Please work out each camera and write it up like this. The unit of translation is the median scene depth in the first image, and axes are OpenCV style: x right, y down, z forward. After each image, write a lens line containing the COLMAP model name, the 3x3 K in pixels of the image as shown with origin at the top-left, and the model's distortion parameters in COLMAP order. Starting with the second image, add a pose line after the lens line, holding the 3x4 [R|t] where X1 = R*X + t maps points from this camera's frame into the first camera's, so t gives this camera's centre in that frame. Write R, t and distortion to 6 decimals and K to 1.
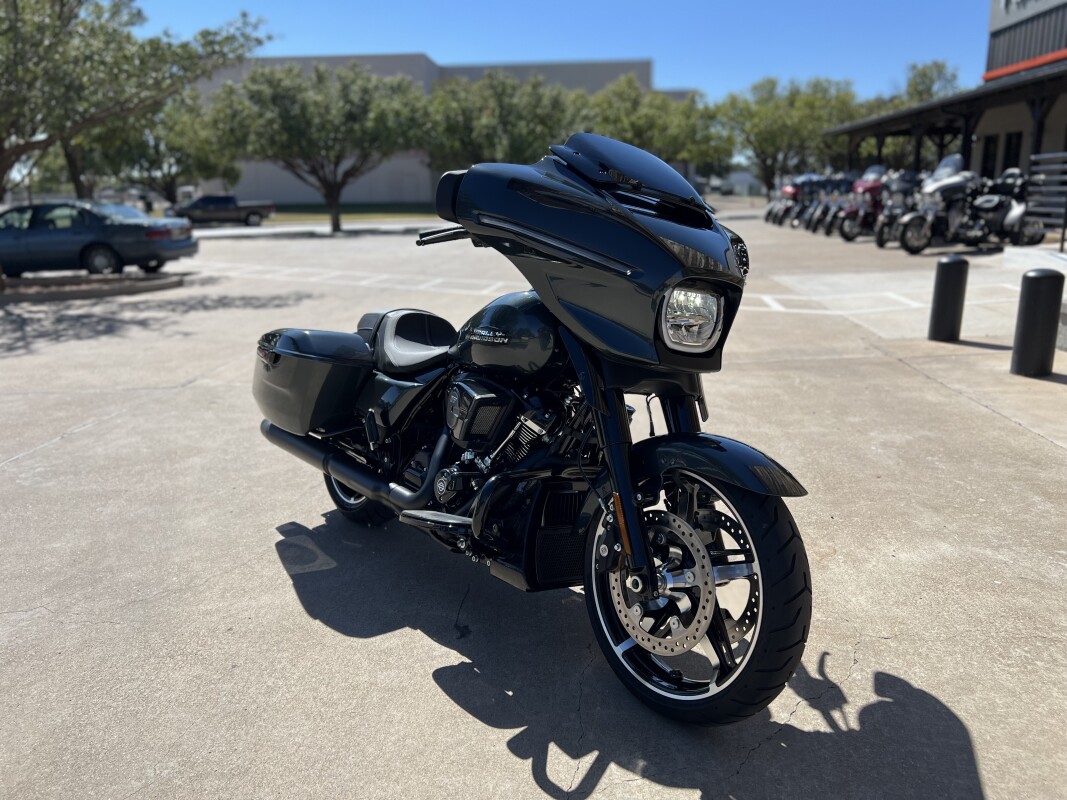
lens RADIAL K [[812.0, 0, 533.5], [0, 812.0, 400.0], [0, 0, 1]] dist [0.042372, -0.037680]
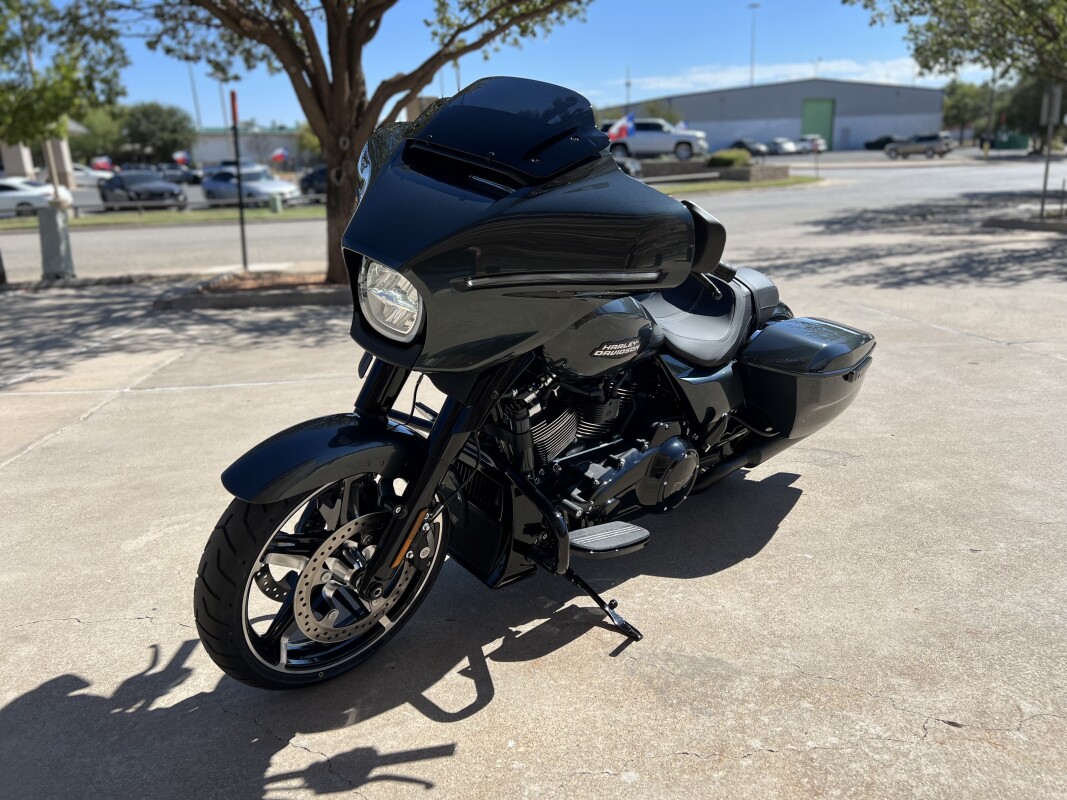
lens RADIAL K [[809.2, 0, 539.8], [0, 809.2, 410.2], [0, 0, 1]] dist [0.051687, -0.057114]
pose [[0.171578, 0.301562, -0.937881, 0.134605], [-0.203865, 0.942261, 0.265674, -0.031622], [0.963846, 0.145617, 0.223150, 0.123220]]
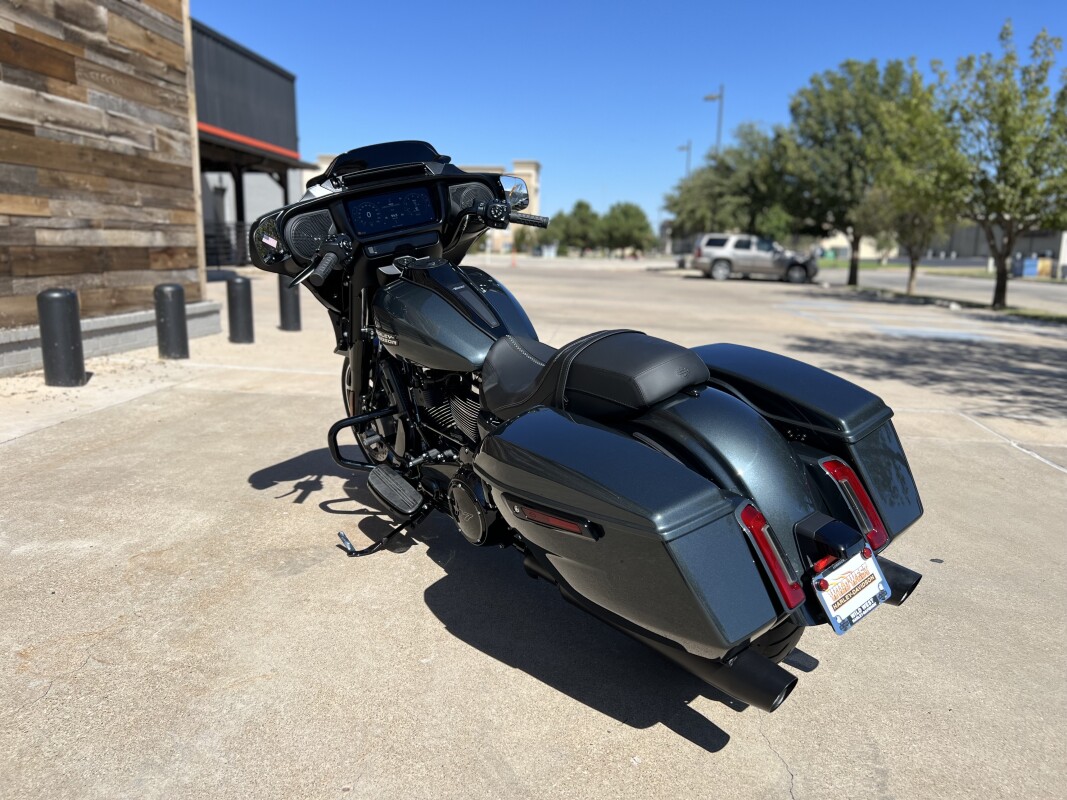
lens RADIAL K [[809.3, 0, 529.3], [0, 809.3, 407.2], [0, 0, 1]] dist [0.054200, -0.059126]
pose [[-0.999879, -0.006154, 0.014300, -0.017823], [0.000555, 0.903899, 0.427746, -0.067339], [-0.015558, 0.427702, -0.903786, 0.318029]]
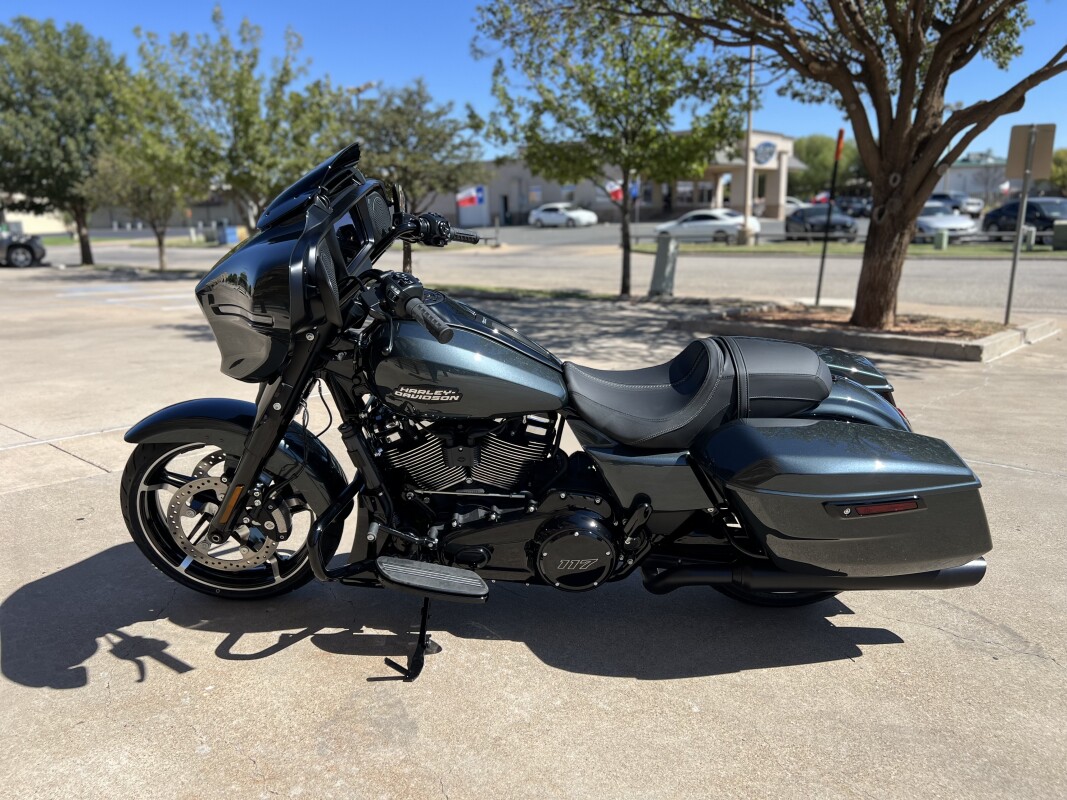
lens RADIAL K [[812.5, 0, 536.4], [0, 812.5, 405.1], [0, 0, 1]] dist [0.040402, -0.042482]
pose [[-0.608008, 0.211185, -0.765328, 0.104512], [-0.160374, 0.911432, 0.378909, -0.060683], [0.777565, 0.353118, -0.520289, 0.245617]]
